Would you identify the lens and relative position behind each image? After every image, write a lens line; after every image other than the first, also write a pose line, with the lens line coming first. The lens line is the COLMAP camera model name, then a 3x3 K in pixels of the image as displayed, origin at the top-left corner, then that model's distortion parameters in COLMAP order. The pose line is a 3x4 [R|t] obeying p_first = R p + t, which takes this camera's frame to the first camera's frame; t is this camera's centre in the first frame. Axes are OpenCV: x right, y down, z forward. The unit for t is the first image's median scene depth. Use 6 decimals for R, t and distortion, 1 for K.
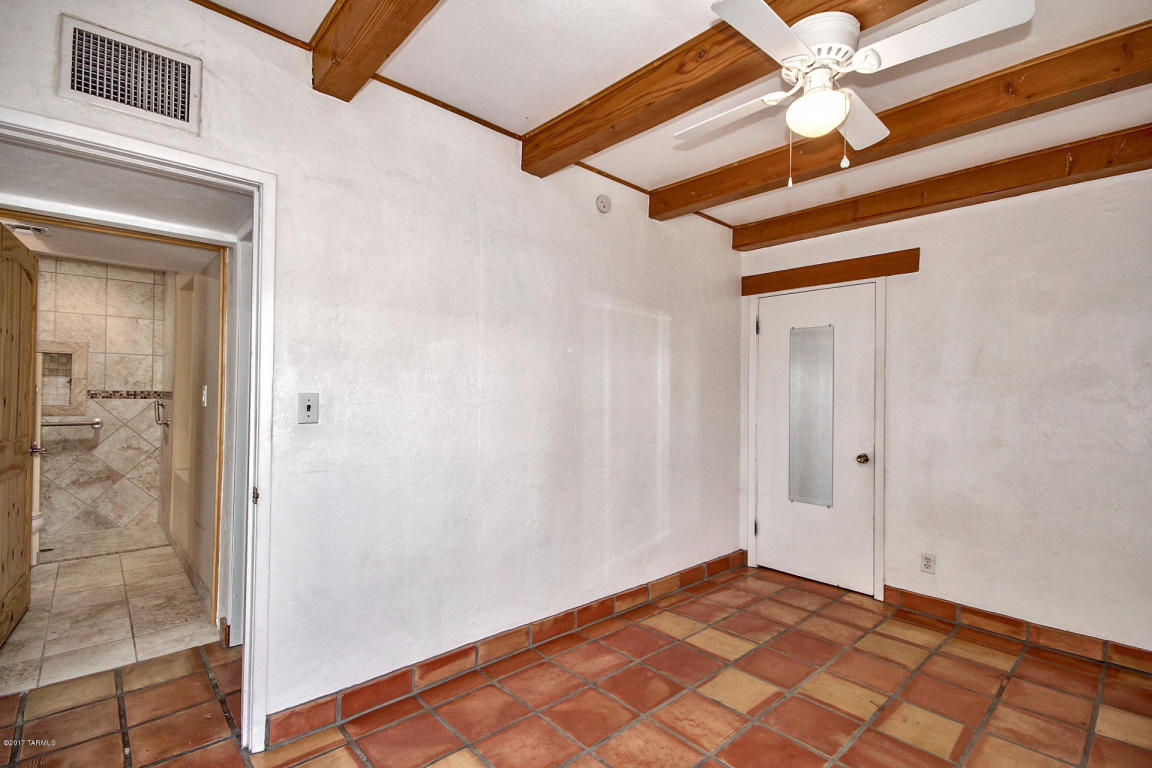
lens RADIAL K [[533.6, 0, 603.7], [0, 533.6, 386.7], [0, 0, 1]] dist [0.010049, -0.008235]
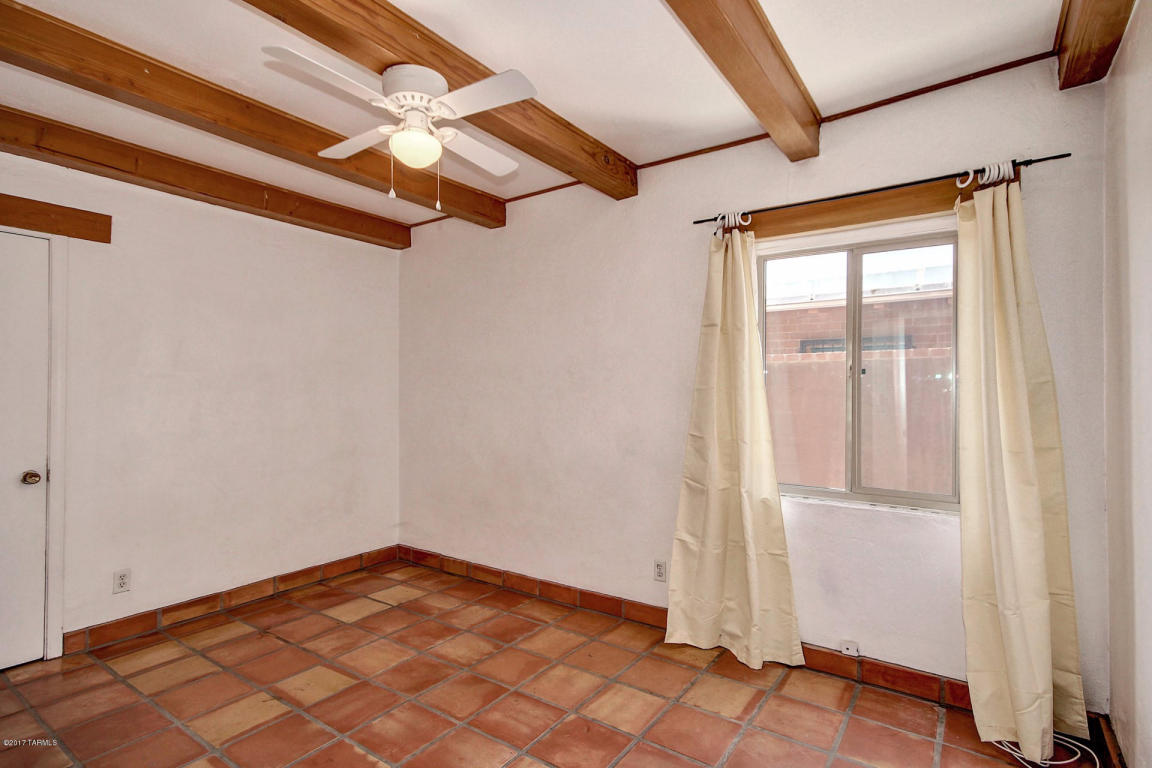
lens RADIAL K [[553.0, 0, 578.7], [0, 553.0, 383.8], [0, 0, 1]] dist [-0.001316, -0.000767]
pose [[-0.197557, 0.000123, 0.980291, -0.509432], [-0.013822, 0.999900, -0.002910, -0.001152], [-0.980194, -0.014124, -0.197536, 0.534129]]
